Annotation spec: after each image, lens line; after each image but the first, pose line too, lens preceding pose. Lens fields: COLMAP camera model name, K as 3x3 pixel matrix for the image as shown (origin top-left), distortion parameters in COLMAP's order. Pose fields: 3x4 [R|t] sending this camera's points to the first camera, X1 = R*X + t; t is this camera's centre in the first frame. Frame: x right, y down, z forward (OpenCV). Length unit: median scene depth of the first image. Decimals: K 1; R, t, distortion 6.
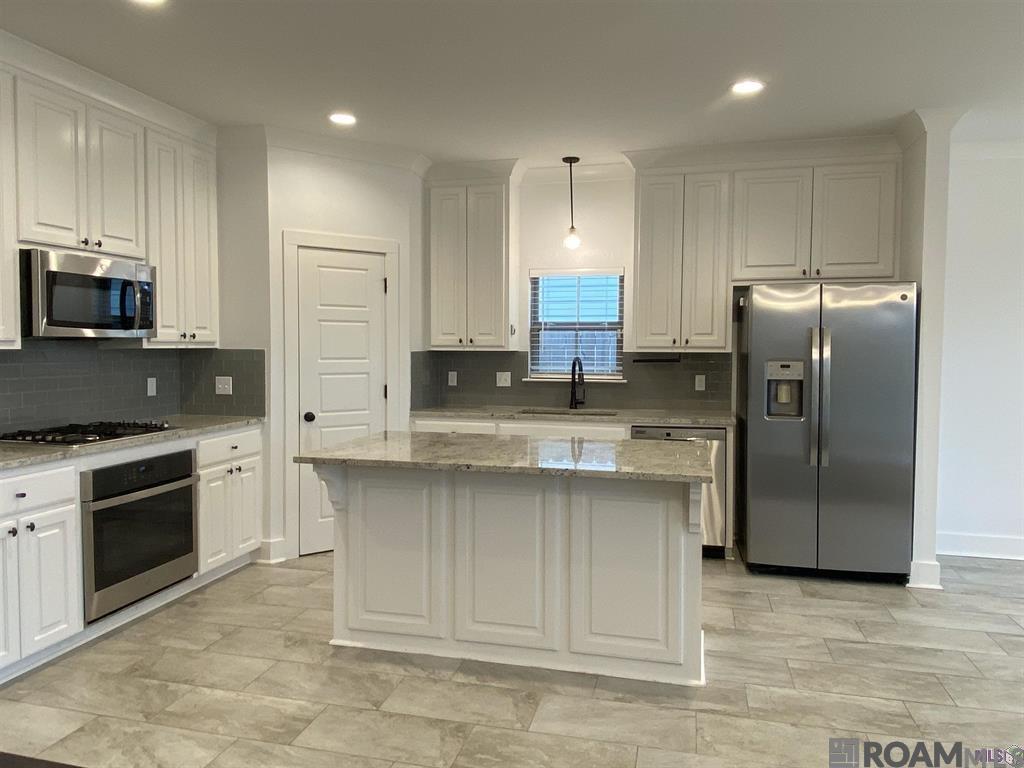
lens RADIAL K [[722.7, 0, 506.5], [0, 722.7, 378.9], [0, 0, 1]] dist [0.094234, -0.124894]
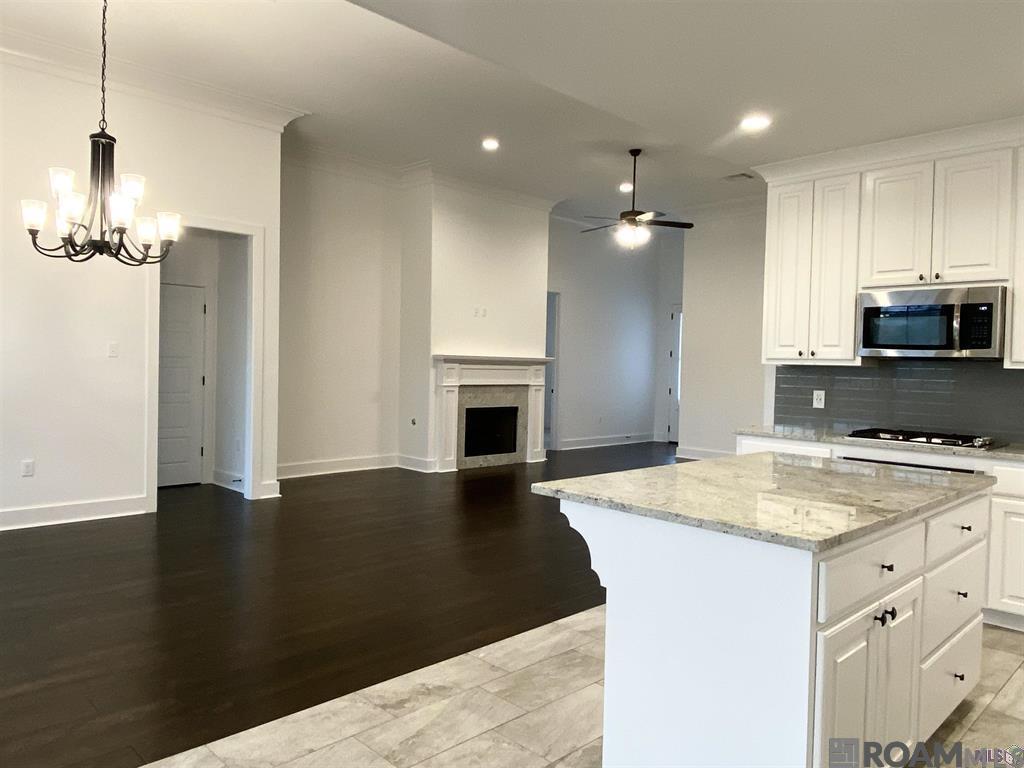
lens RADIAL K [[722.7, 0, 506.5], [0, 722.7, 378.9], [0, 0, 1]] dist [0.094234, -0.124894]
pose [[-0.524197, -0.003549, -0.851590, 0.924061], [-0.072081, 0.996588, 0.040216, -0.025872], [0.848541, 0.082465, -0.522664, 1.244487]]
